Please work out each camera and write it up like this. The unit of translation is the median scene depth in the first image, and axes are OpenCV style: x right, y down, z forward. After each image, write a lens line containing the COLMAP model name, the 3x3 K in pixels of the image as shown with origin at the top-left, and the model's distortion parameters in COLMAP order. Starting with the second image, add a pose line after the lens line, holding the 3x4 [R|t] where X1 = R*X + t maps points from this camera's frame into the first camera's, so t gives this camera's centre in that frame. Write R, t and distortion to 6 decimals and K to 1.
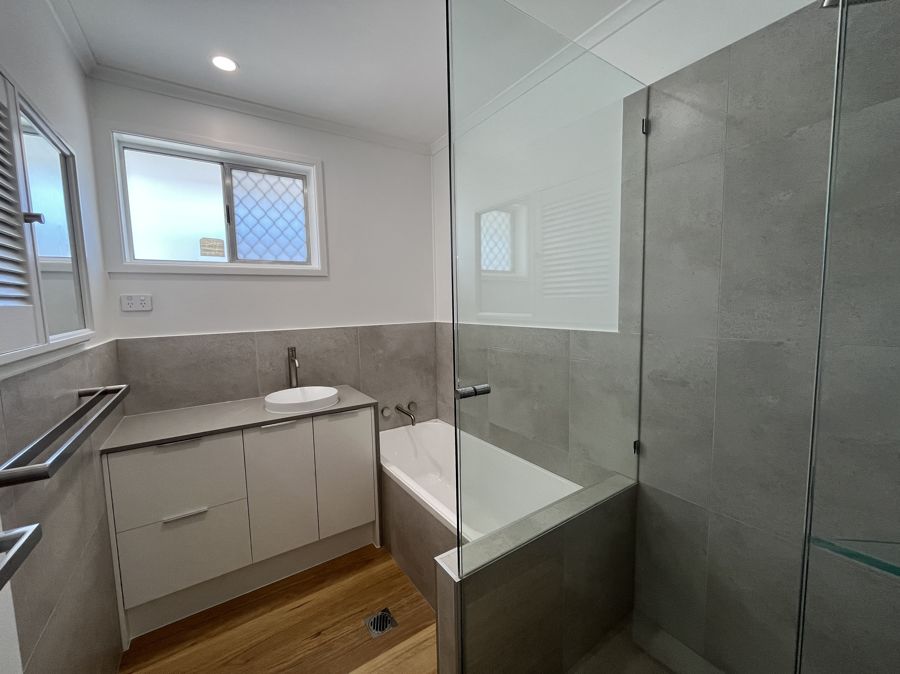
lens RADIAL K [[368.6, 0, 446.5], [0, 368.6, 334.5], [0, 0, 1]] dist [-0.001962, 0.000546]
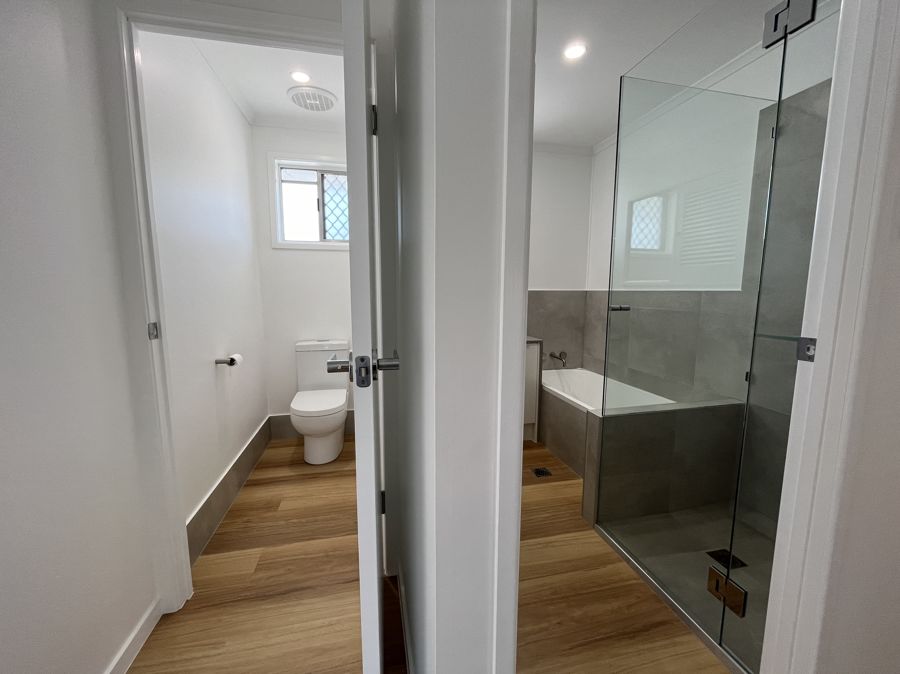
lens RADIAL K [[368.6, 0, 446.5], [0, 368.6, 334.5], [0, 0, 1]] dist [-0.001962, 0.000546]
pose [[0.934613, 0.066452, -0.349404, -0.031016], [-0.052742, 0.997424, 0.048618, 0.090711], [0.351734, -0.027010, 0.935710, -0.387763]]
